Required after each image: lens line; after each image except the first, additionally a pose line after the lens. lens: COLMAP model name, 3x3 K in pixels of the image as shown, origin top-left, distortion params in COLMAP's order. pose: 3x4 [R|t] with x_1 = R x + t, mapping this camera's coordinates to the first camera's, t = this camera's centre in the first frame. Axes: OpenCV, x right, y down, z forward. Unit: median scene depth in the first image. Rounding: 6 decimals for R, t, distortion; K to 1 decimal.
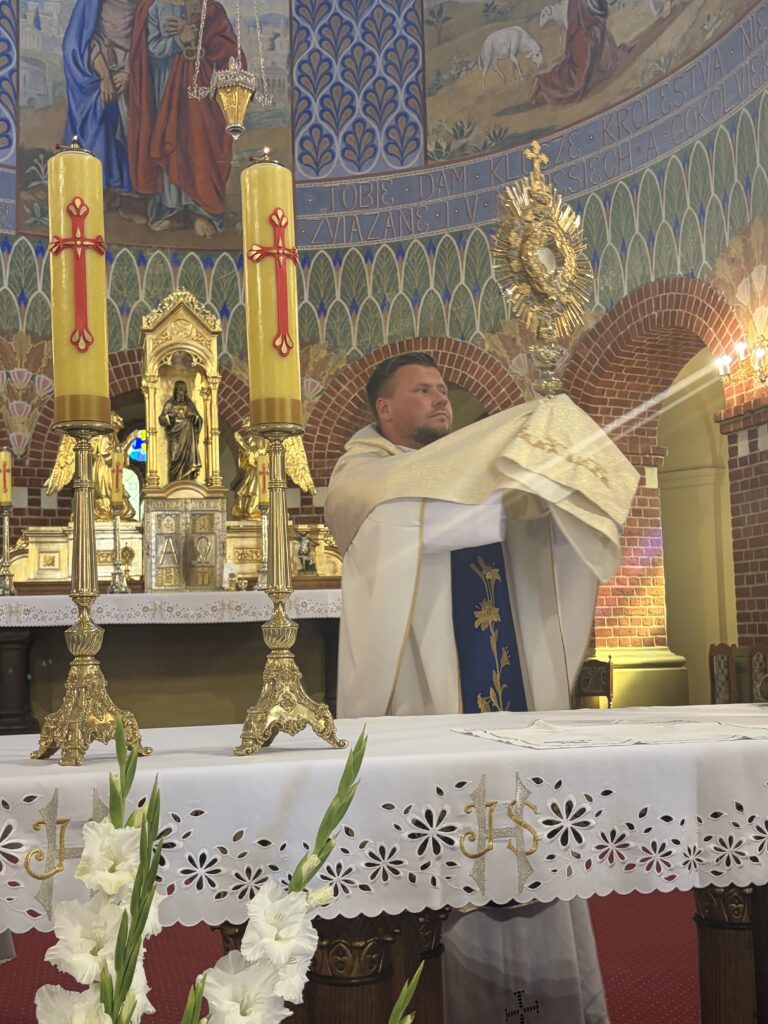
lens RADIAL K [[1256.5, 0, 384.8], [0, 1256.5, 514.6], [0, 0, 1]] dist [0.066778, 0.000000]
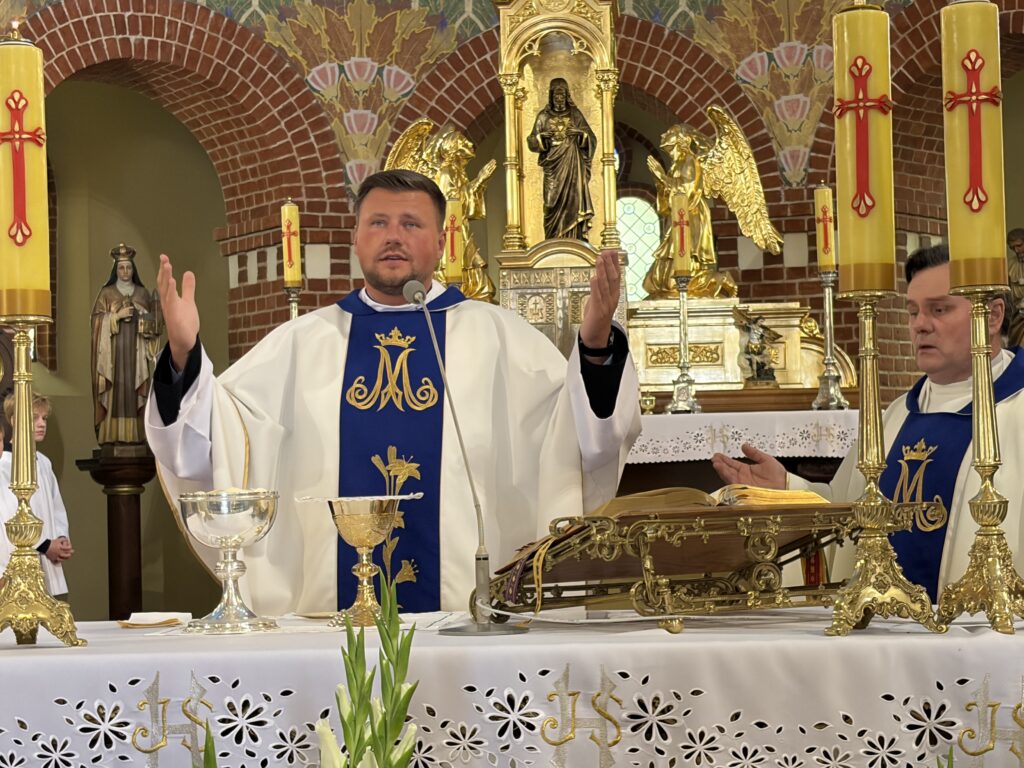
lens RADIAL K [[2285.3, 0, 511.9], [0, 2285.3, 380.2], [0, 0, 1]] dist [0.183103, 0.000000]
pose [[0.957738, -0.011579, -0.287410, 0.133687], [0.028566, 0.998079, 0.054982, -0.018368], [0.286221, -0.060868, 0.956228, -0.101488]]
